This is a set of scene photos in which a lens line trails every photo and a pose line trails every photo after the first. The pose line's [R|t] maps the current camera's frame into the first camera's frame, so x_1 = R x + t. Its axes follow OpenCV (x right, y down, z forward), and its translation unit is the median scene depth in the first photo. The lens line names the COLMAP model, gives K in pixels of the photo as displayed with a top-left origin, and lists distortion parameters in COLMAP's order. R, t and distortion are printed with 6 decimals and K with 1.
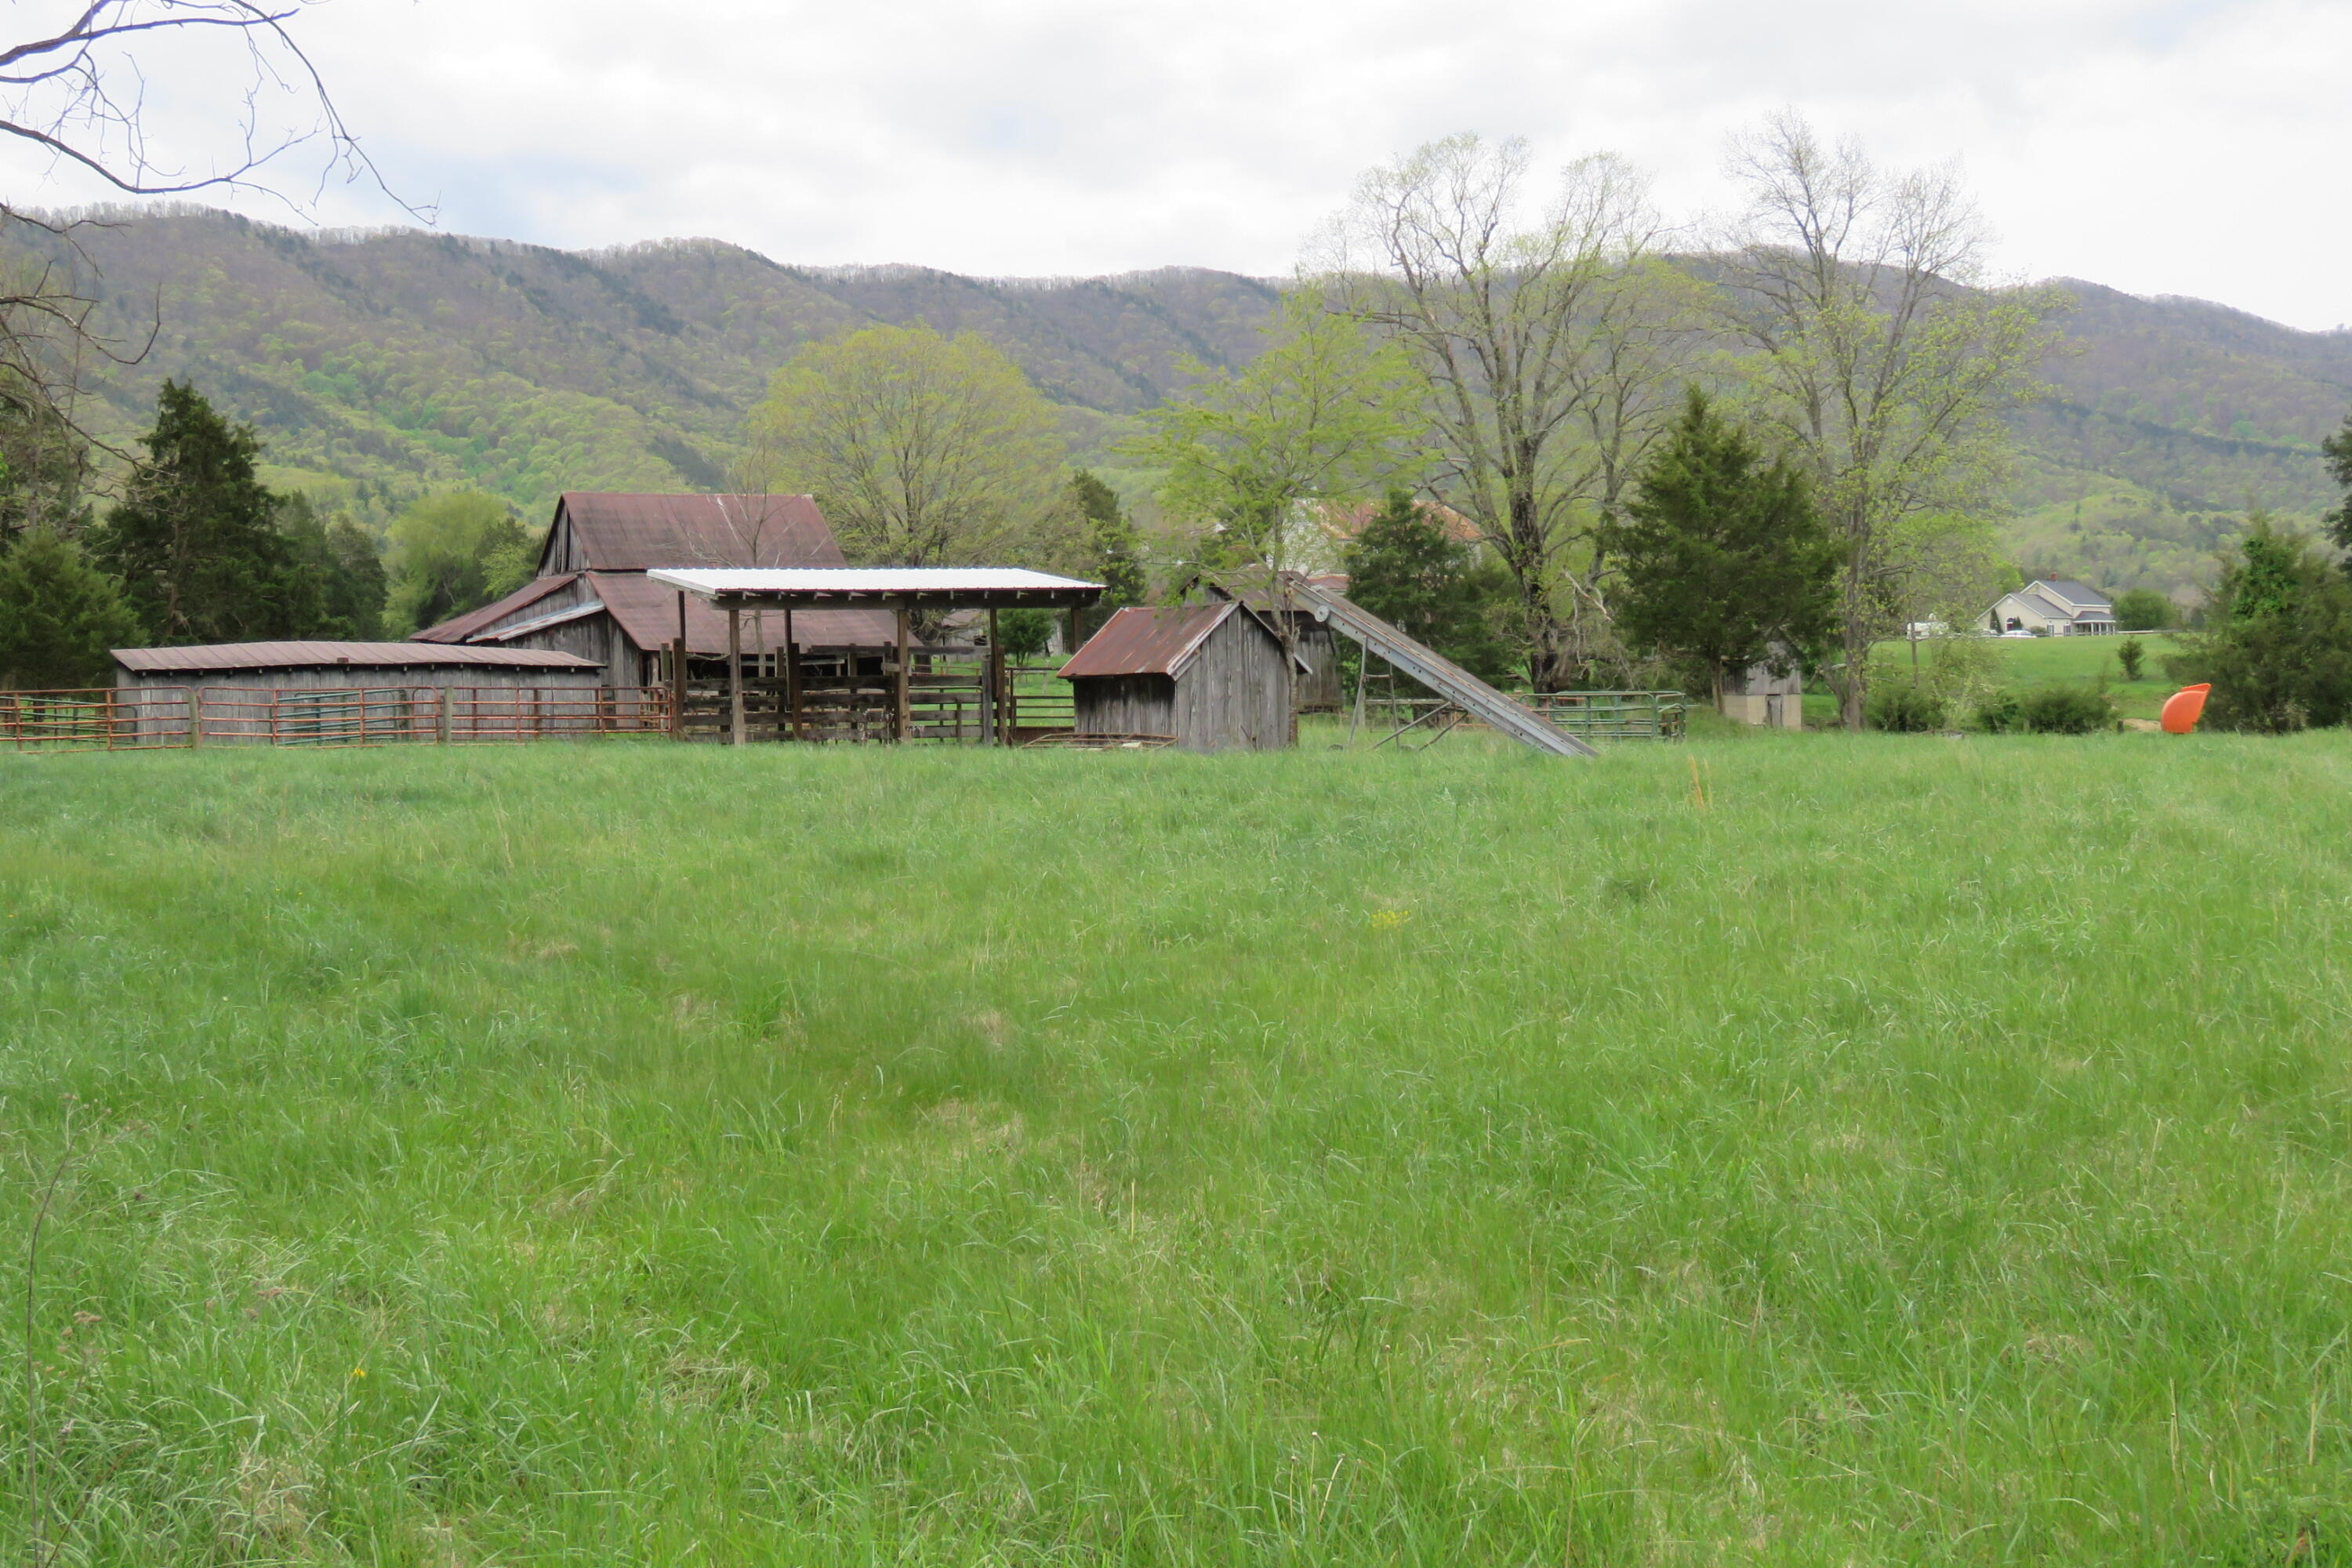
lens RADIAL K [[3391.3, 0, 1111.4], [0, 3391.3, 749.0], [0, 0, 1]] dist [0.036669, 0.000000]
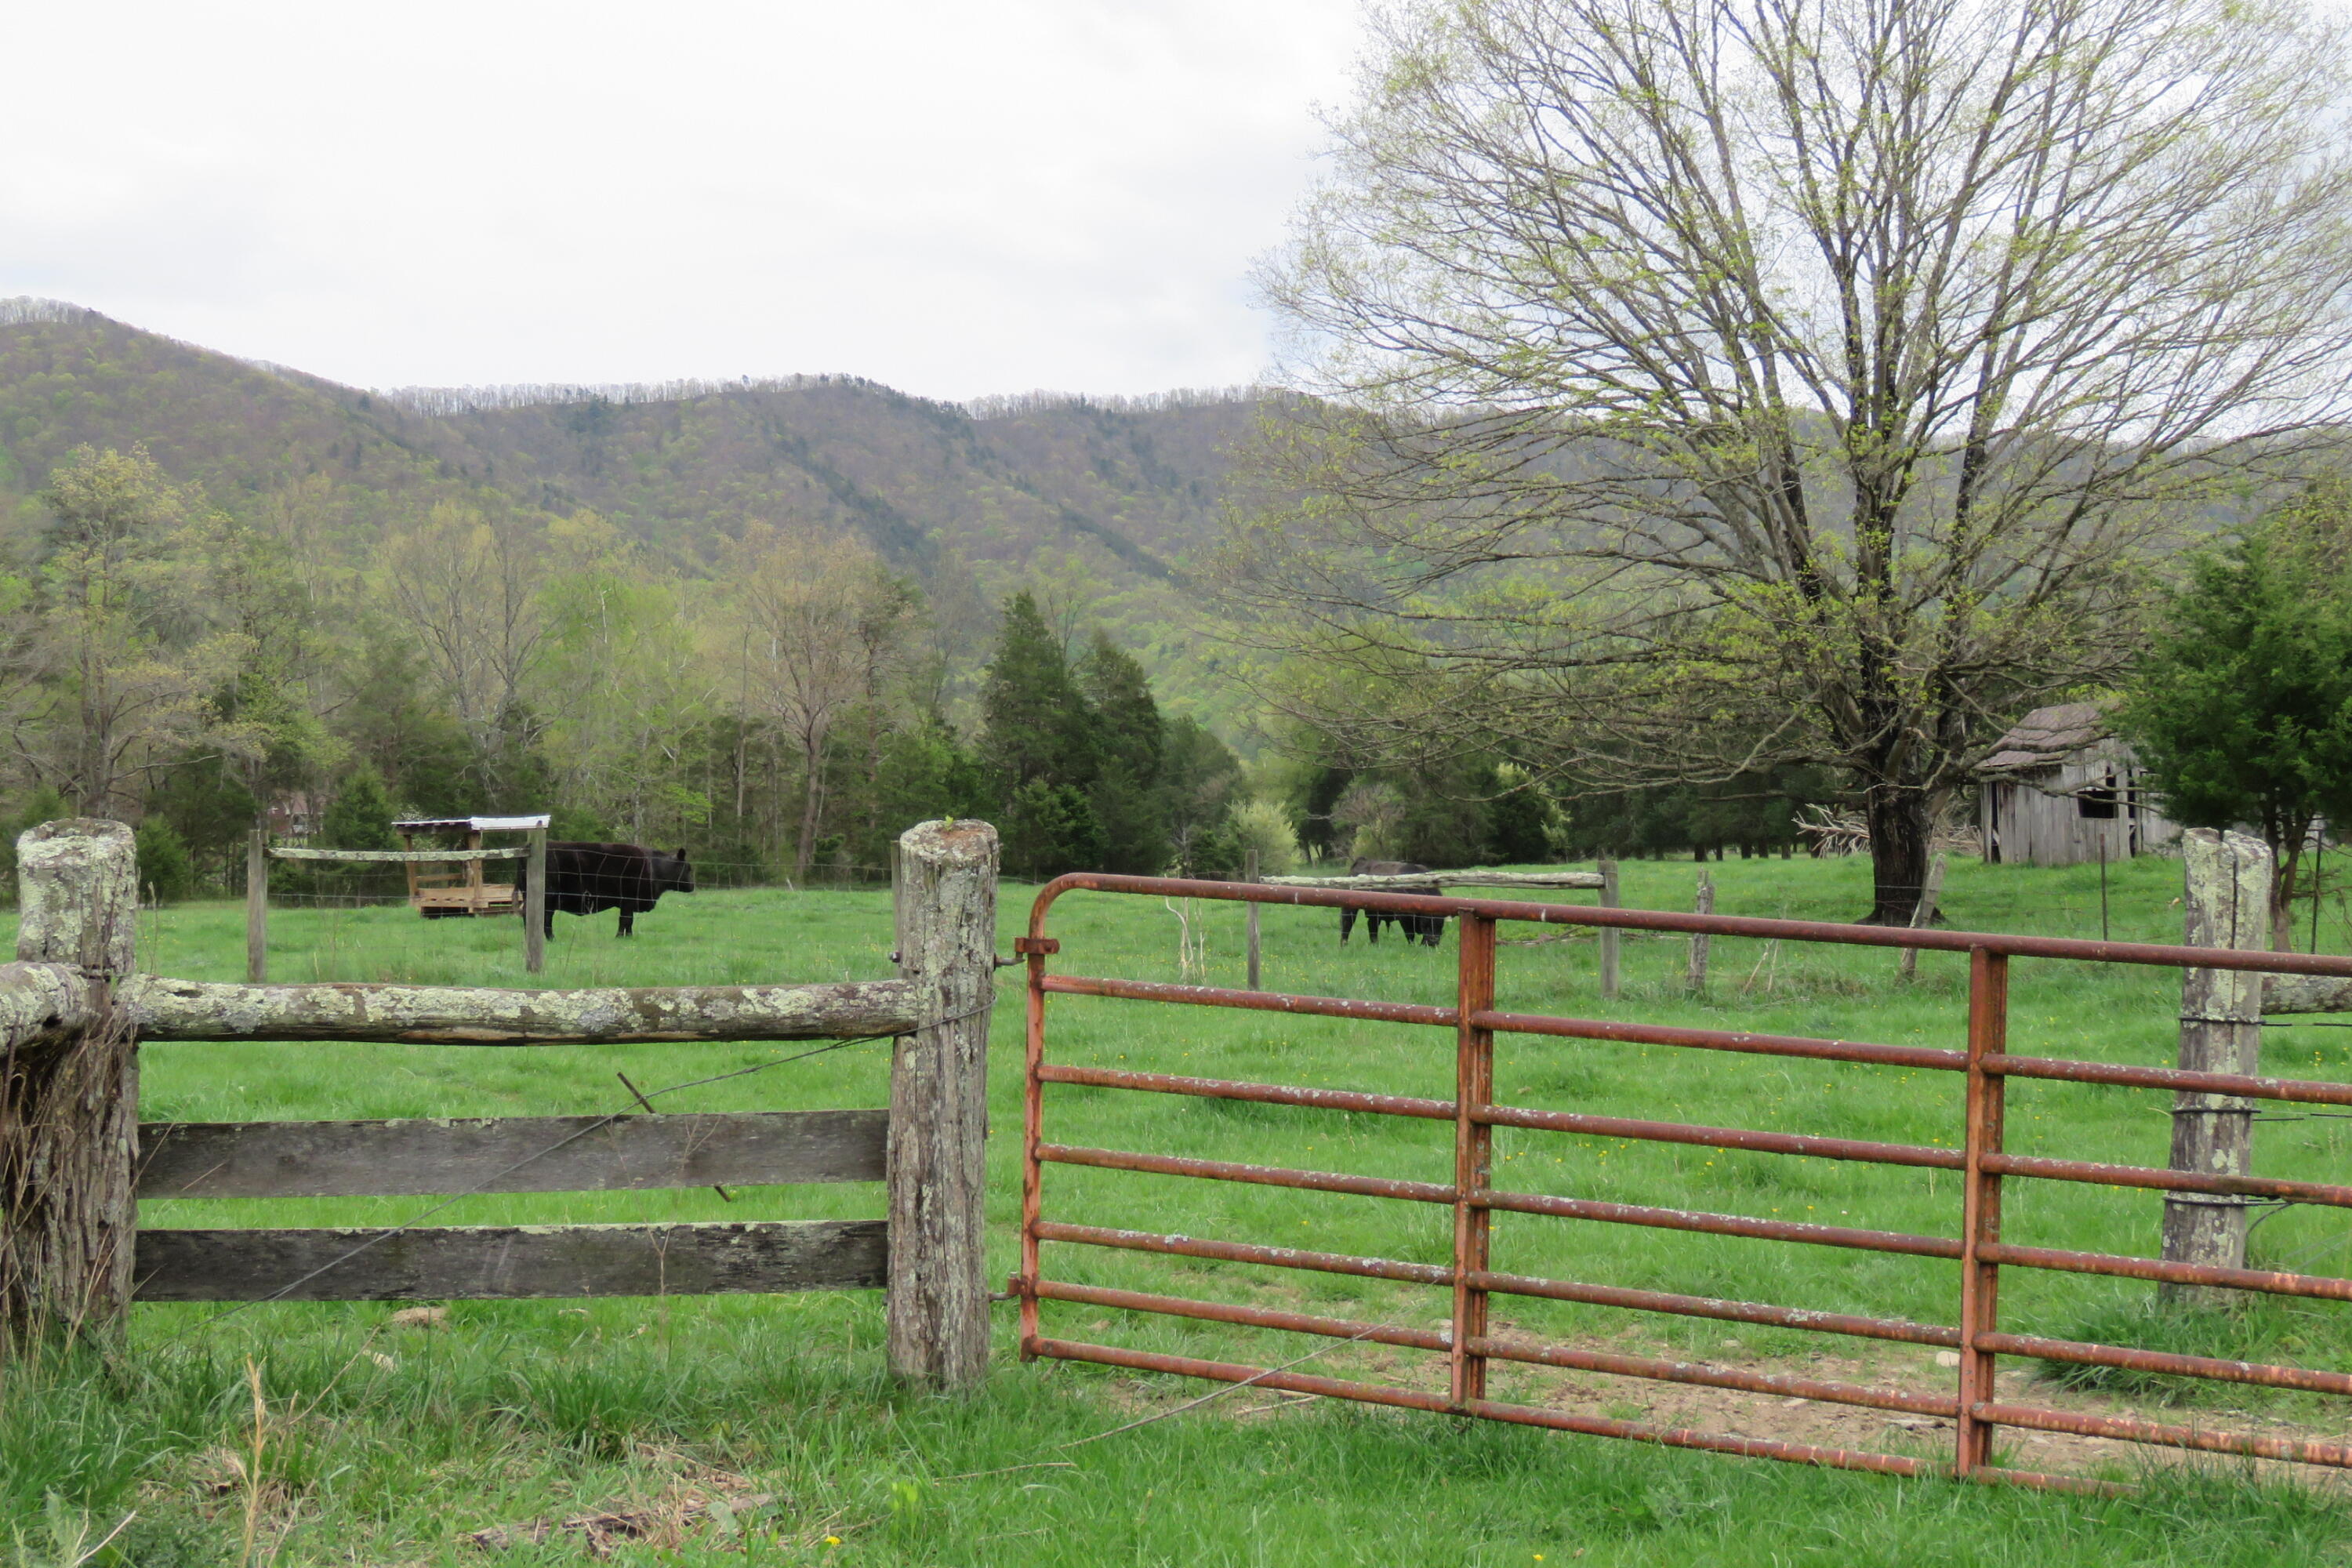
lens RADIAL K [[3525.8, 0, 1138.5], [0, 3525.8, 767.0], [0, 0, 1]] dist [0.067003, 0.000000]
pose [[0.953730, 0.004101, -0.300638, -0.027294], [-0.019920, 0.998572, -0.049570, -0.019143], [0.300005, 0.053265, 0.952449, 0.768293]]
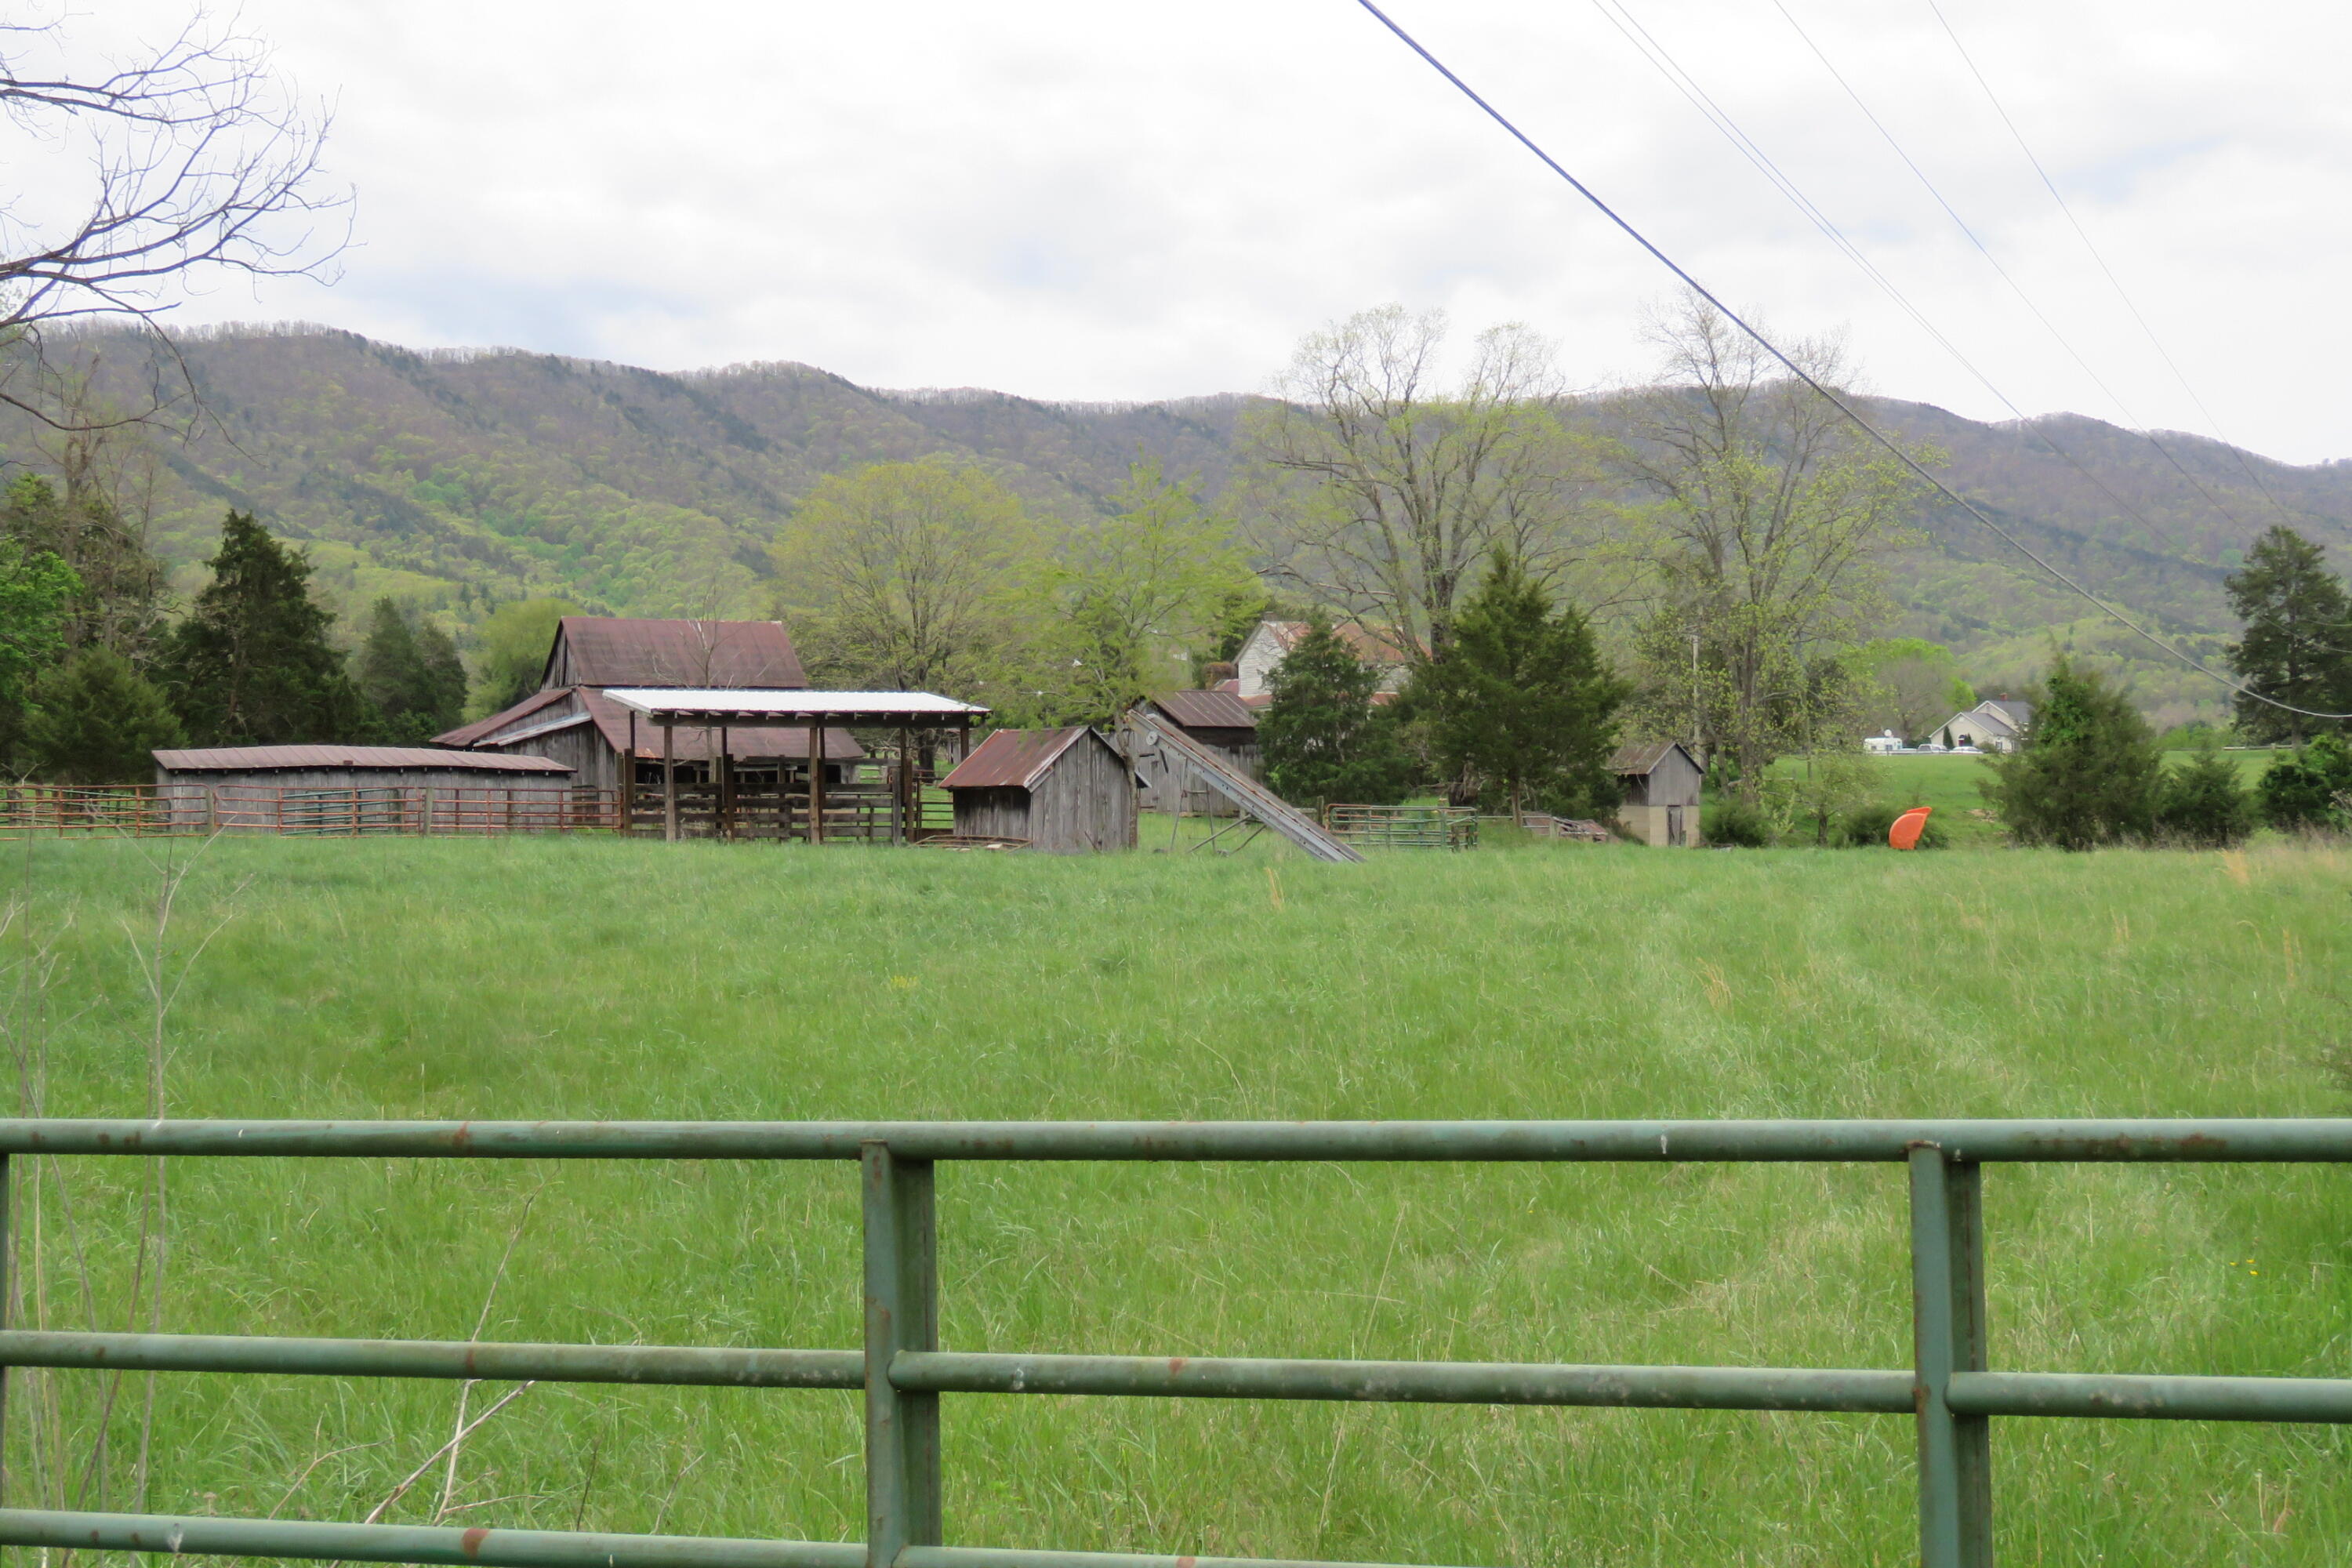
lens RADIAL K [[3169.6, 0, 1111.1], [0, 3169.6, 777.7], [0, 0, 1]] dist [0.074137, 0.000000]
pose [[0.999755, 0.014256, -0.016949, 0.026999], [-0.014595, 0.999693, -0.020037, -0.001439], [0.016659, 0.020279, 0.999656, -0.044693]]
